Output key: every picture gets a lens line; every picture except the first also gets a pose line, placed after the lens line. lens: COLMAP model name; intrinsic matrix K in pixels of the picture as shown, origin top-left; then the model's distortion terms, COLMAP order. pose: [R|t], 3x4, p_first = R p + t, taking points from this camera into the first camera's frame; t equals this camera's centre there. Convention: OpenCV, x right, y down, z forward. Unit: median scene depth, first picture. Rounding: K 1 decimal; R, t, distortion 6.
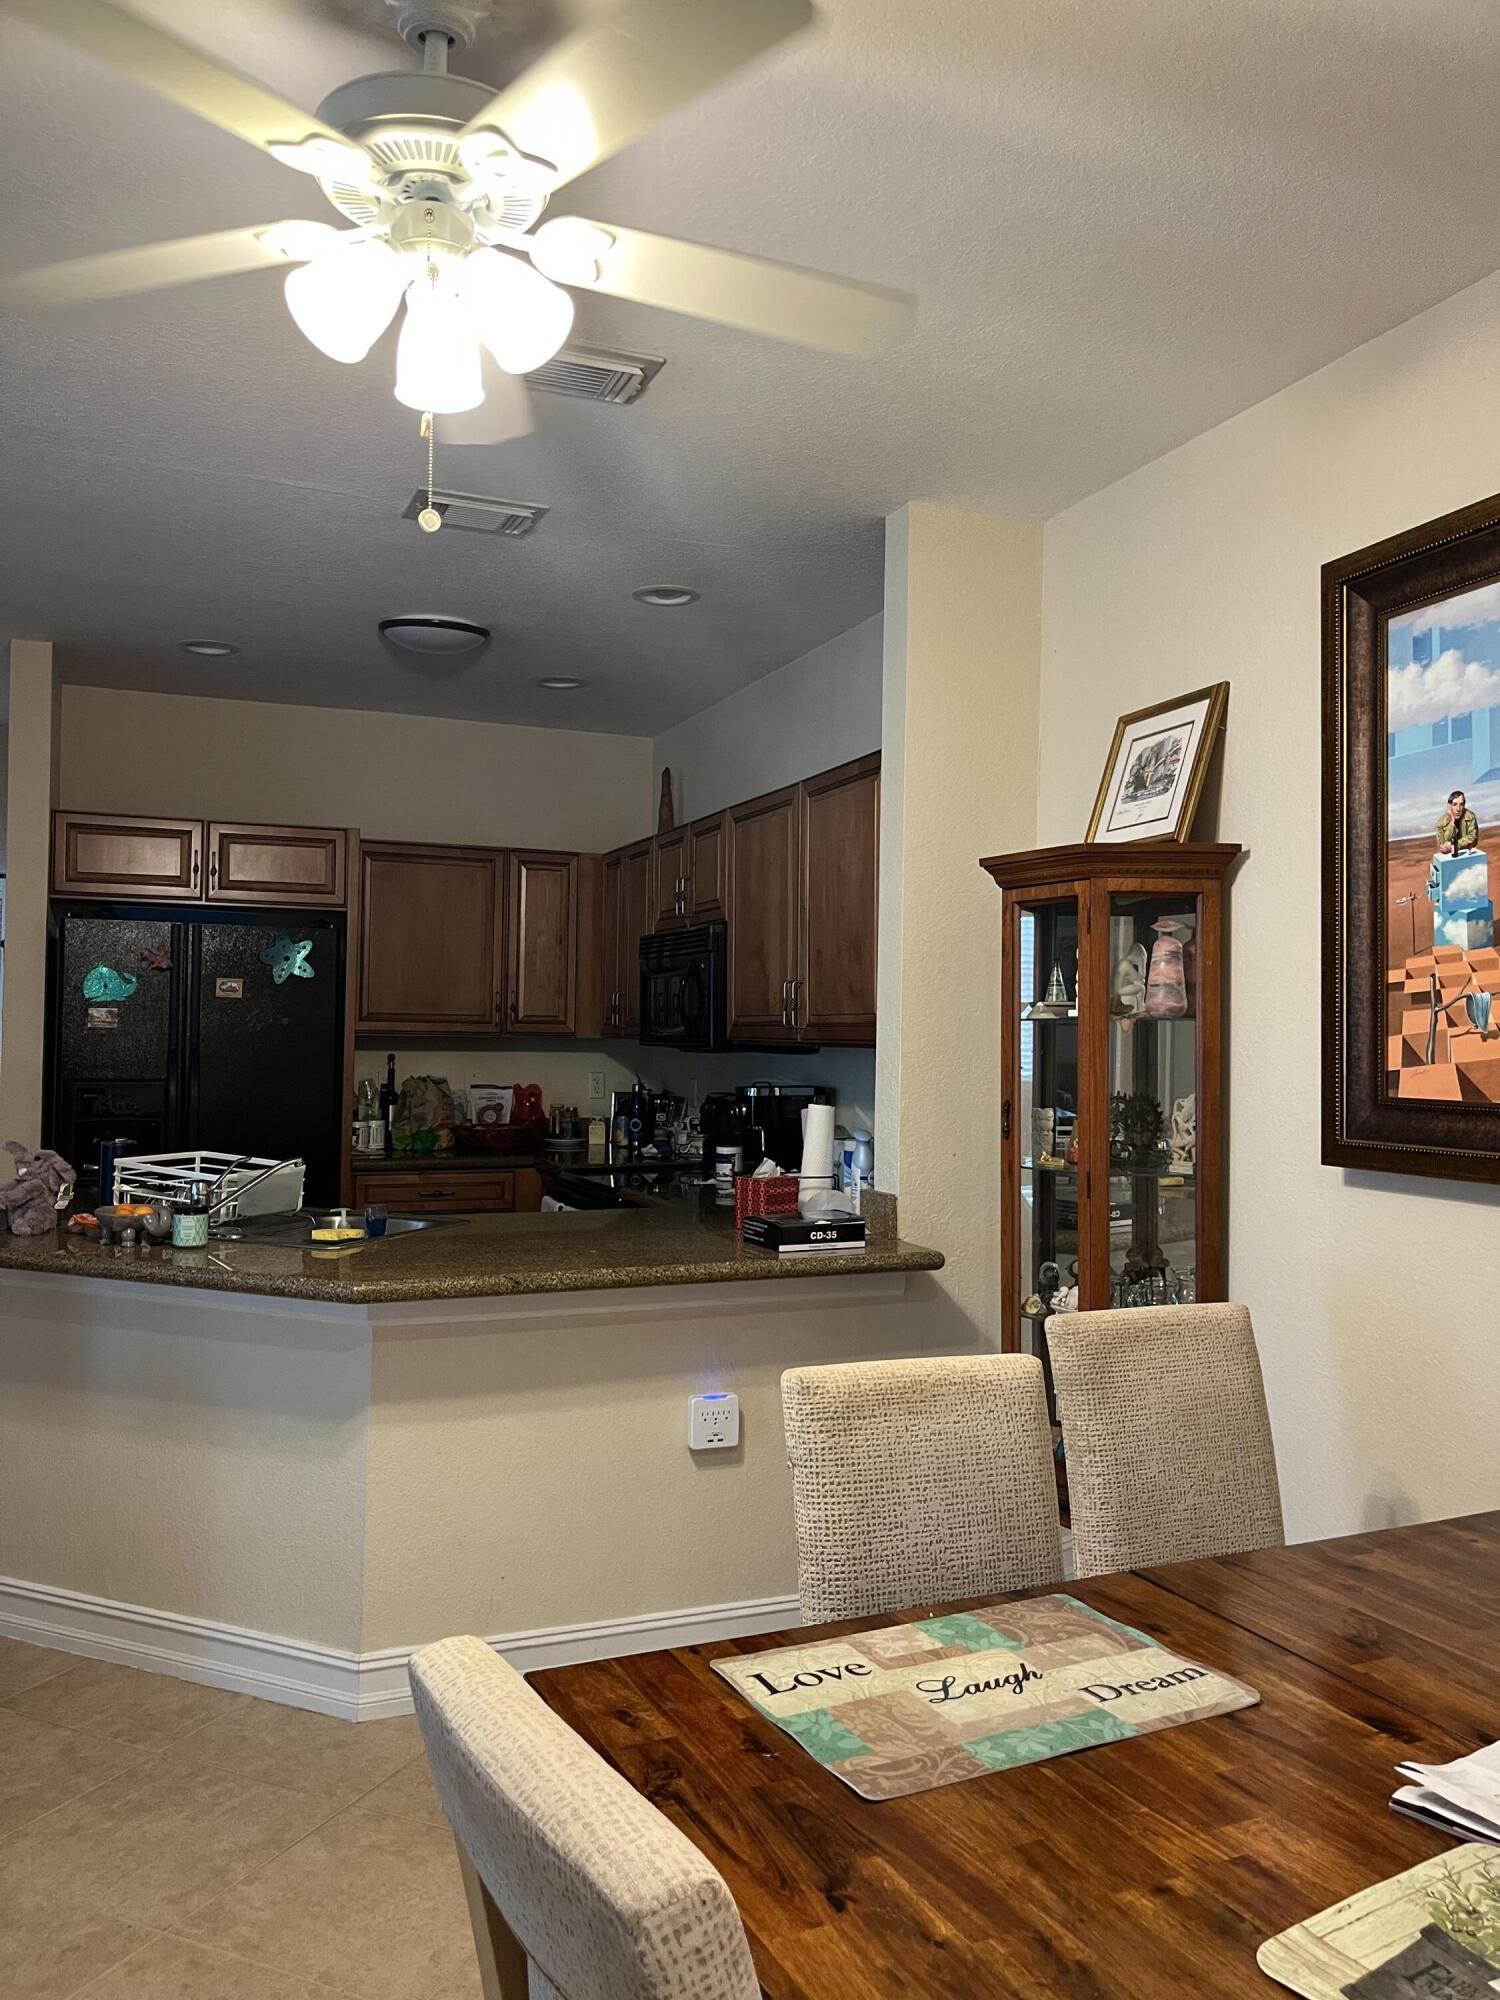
lens RADIAL K [[1517.0, 0, 750.0], [0, 1517.0, 1000.0], [0, 0, 1]] dist [0.025897, -0.002954]
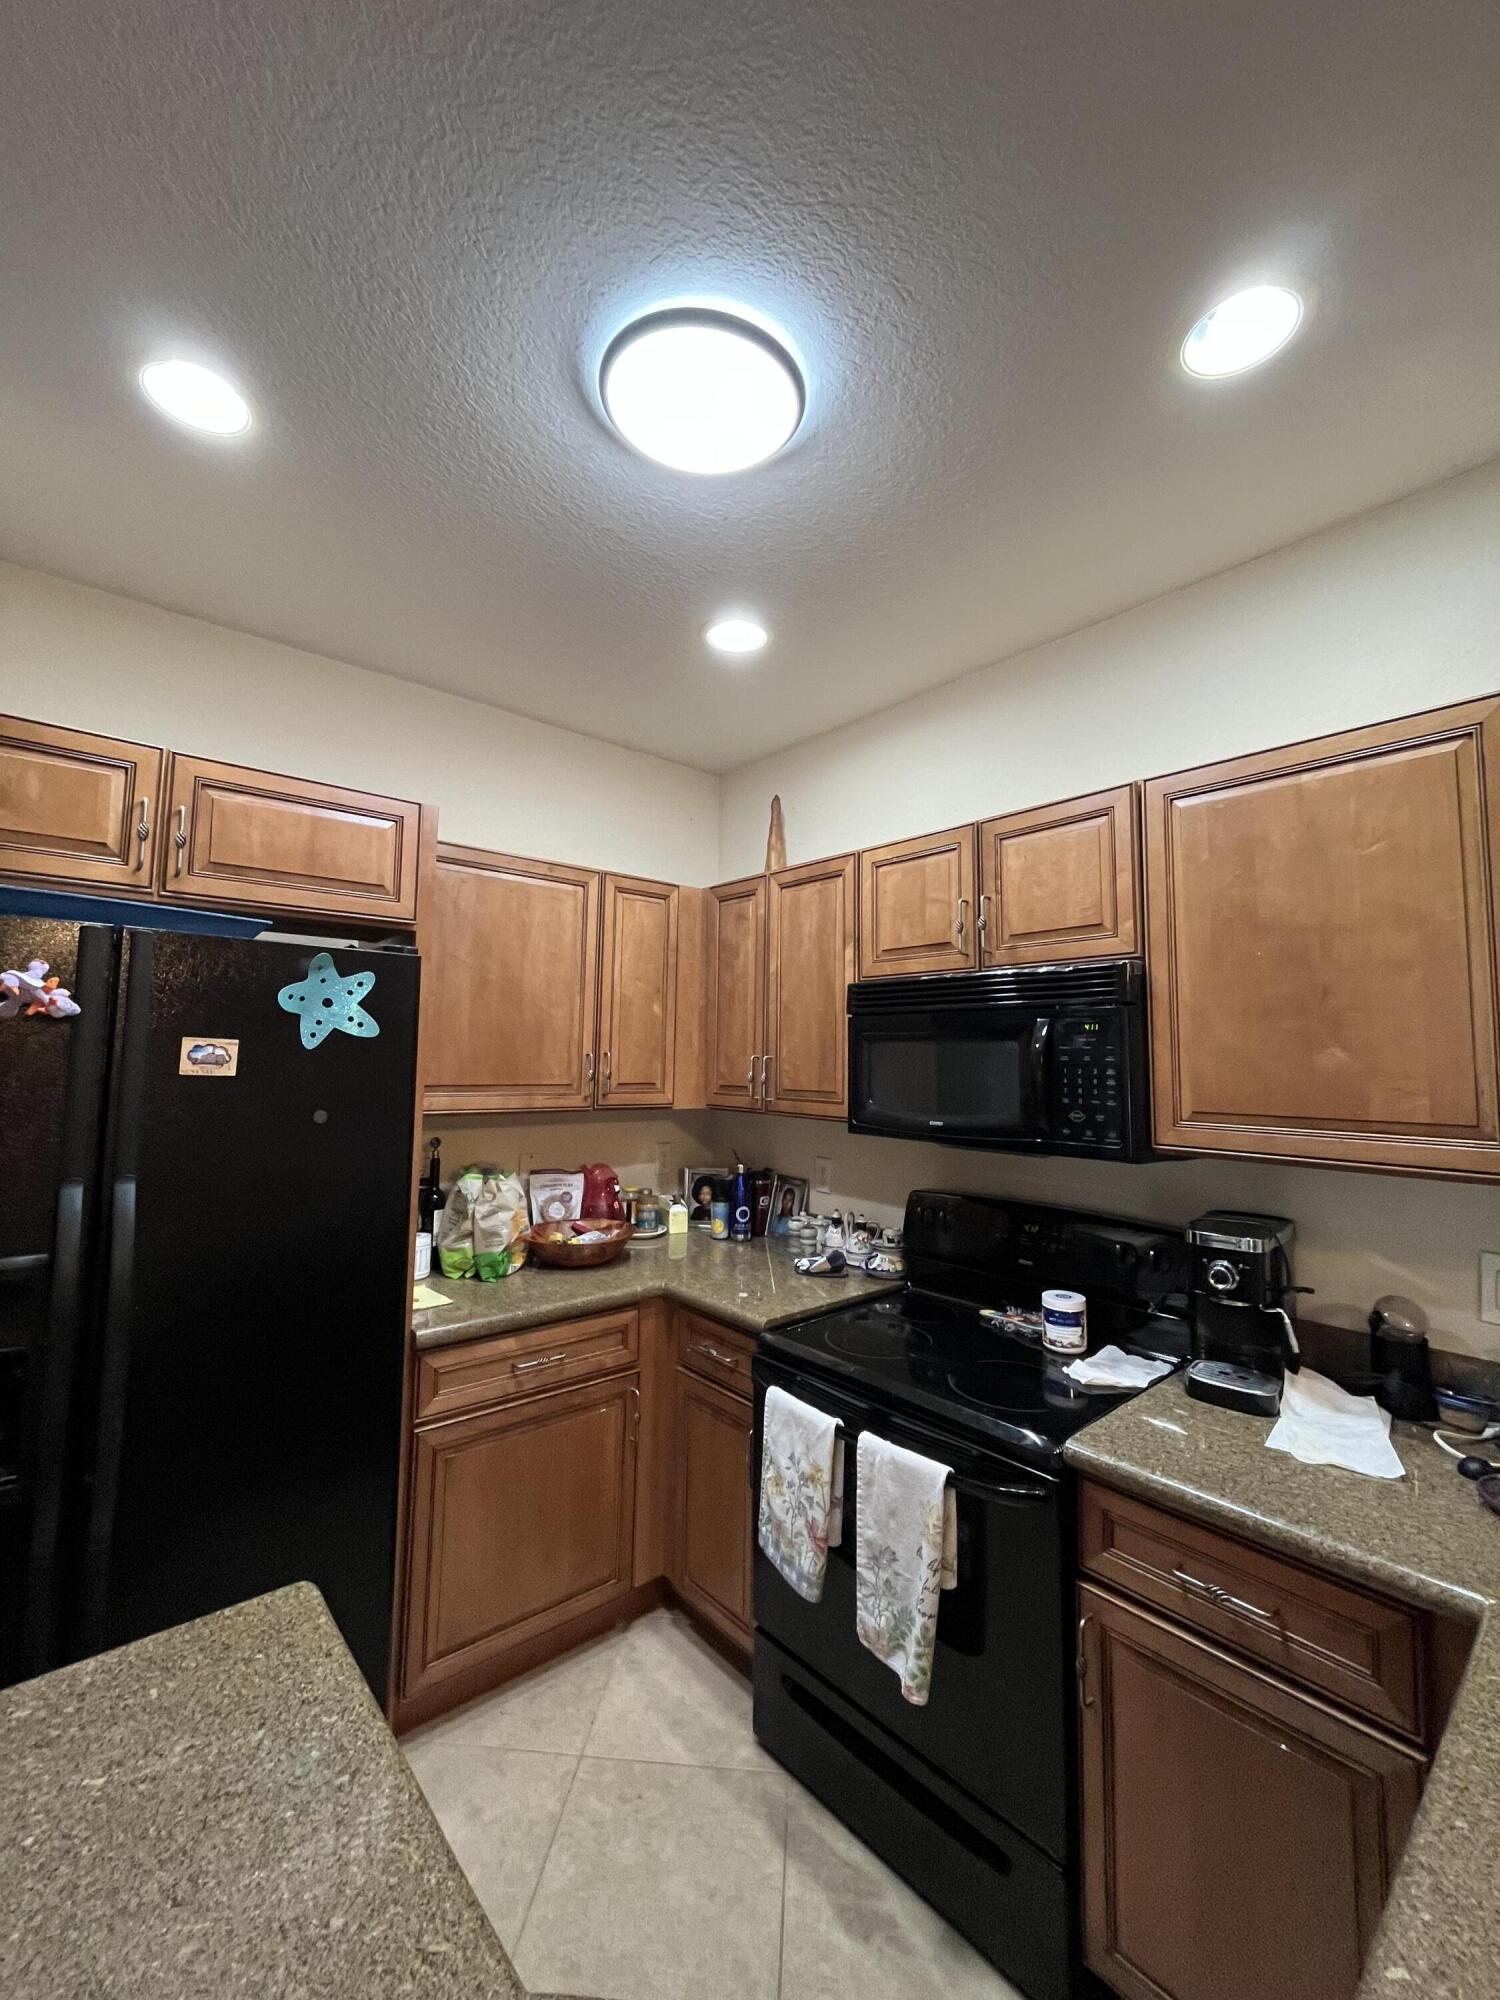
lens RADIAL K [[808.1, 0, 750.4], [0, 808.1, 997.7], [0, 0, 1]] dist [-0.002901, 0.000783]
pose [[0.947630, 0.025588, 0.318343, -0.264501], [-0.009272, 0.998569, -0.052664, -0.015745], [-0.319235, 0.046954, 0.946512, 0.703229]]
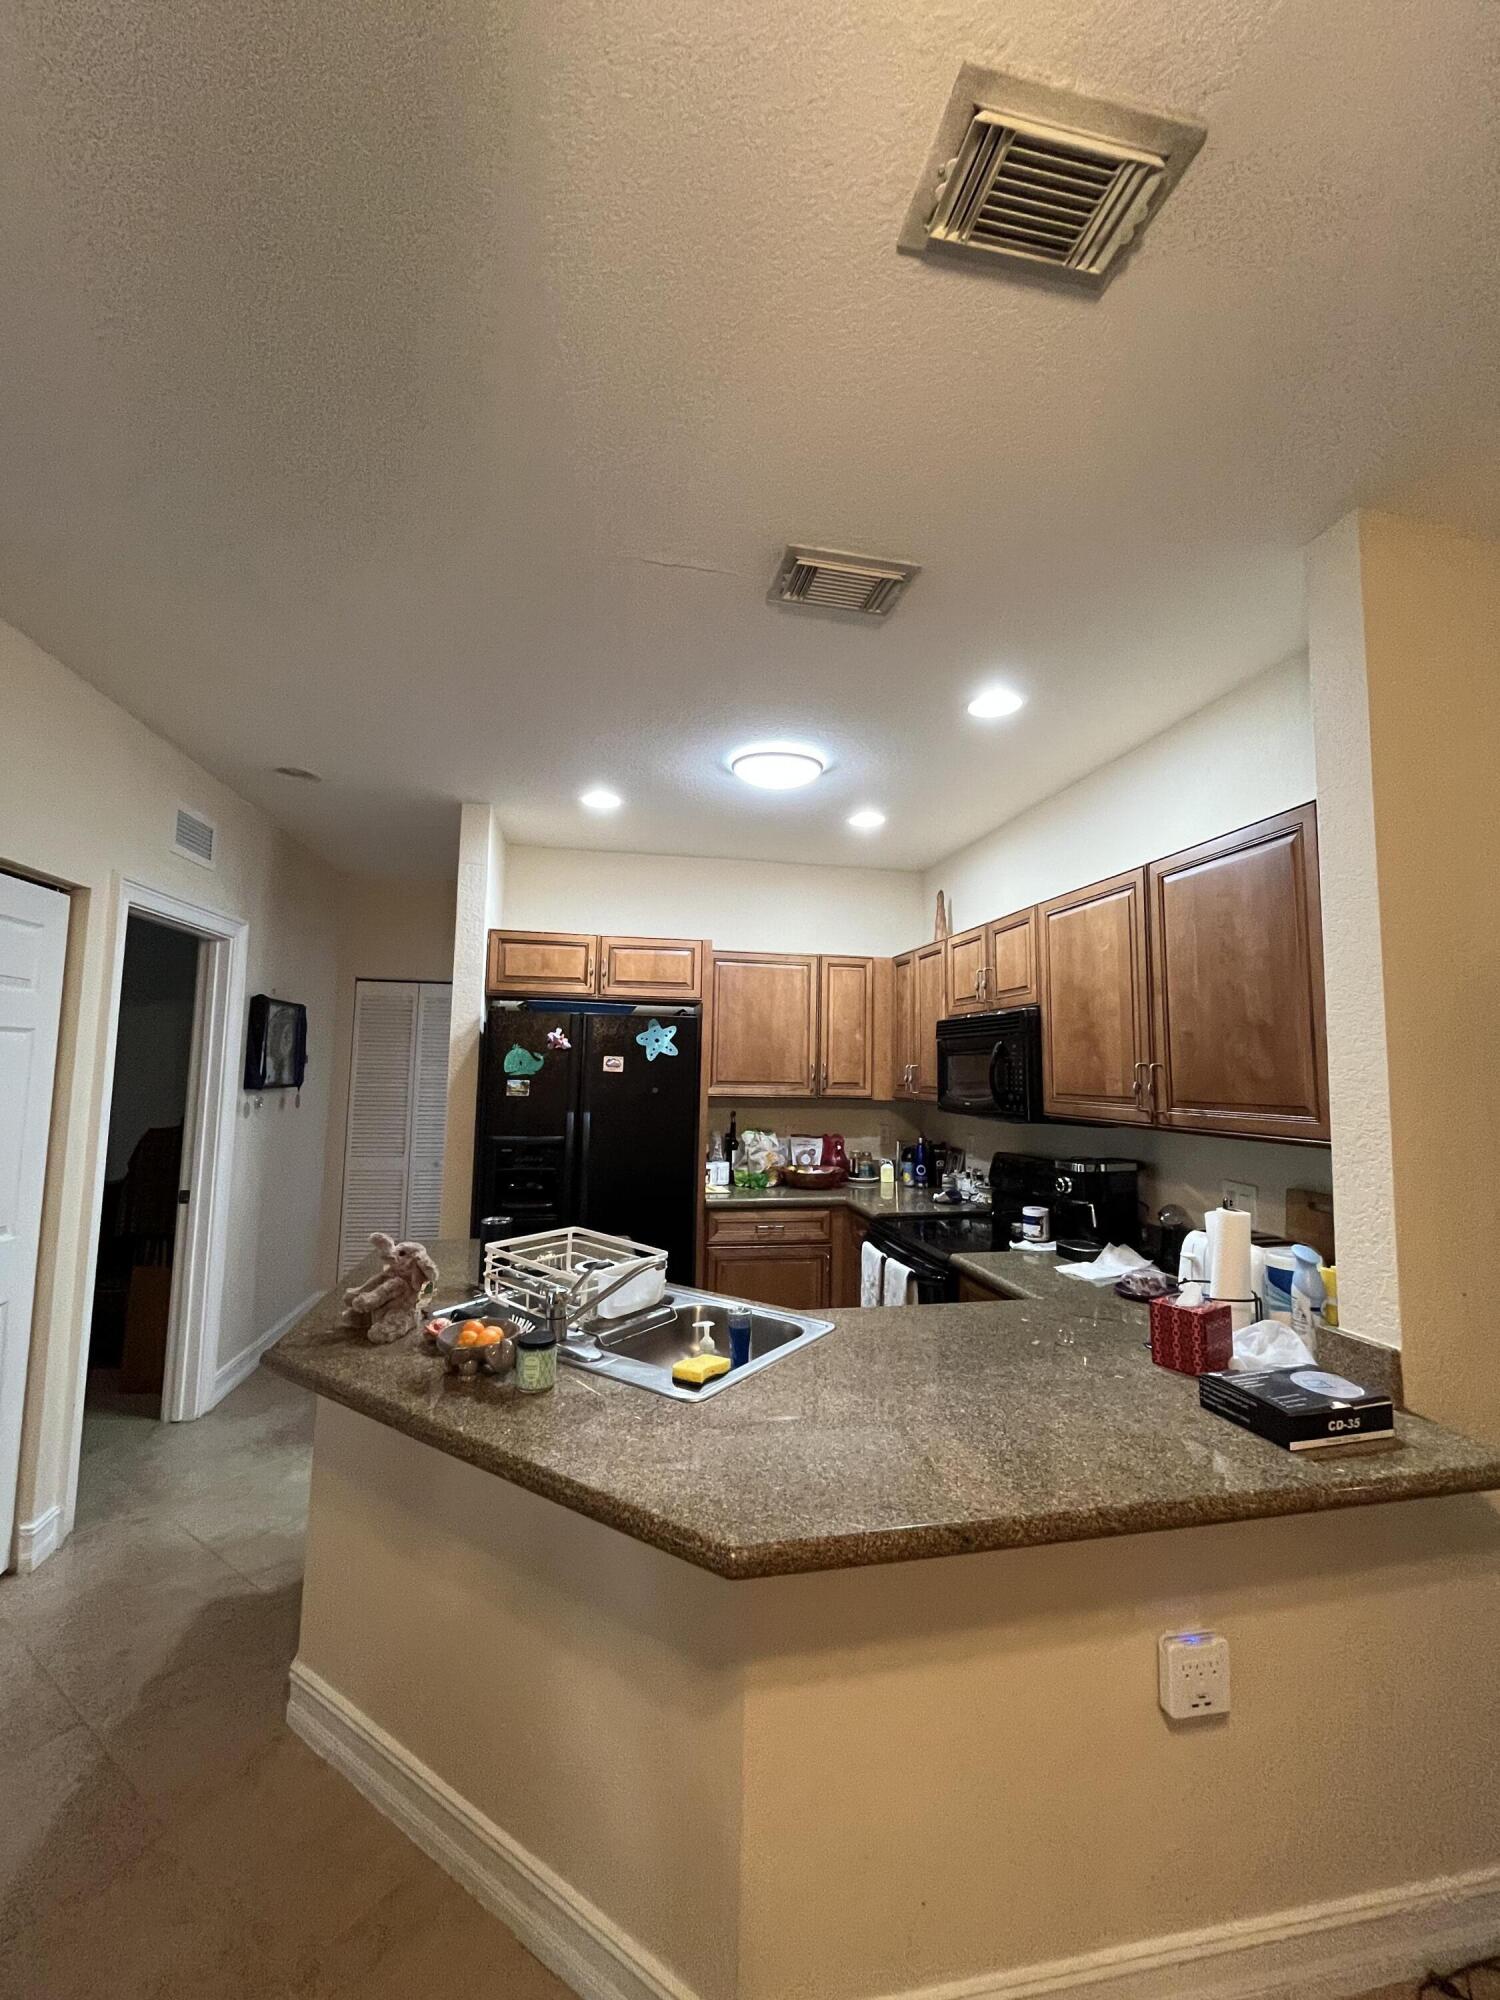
lens RADIAL K [[808.1, 0, 750.4], [0, 808.1, 997.7], [0, 0, 1]] dist [-0.002901, 0.000783]
pose [[0.981898, -0.012971, -0.188965, -0.105008], [-0.000811, 0.997355, -0.072673, -0.014687], [0.189408, 0.071511, 0.979291, 0.368418]]
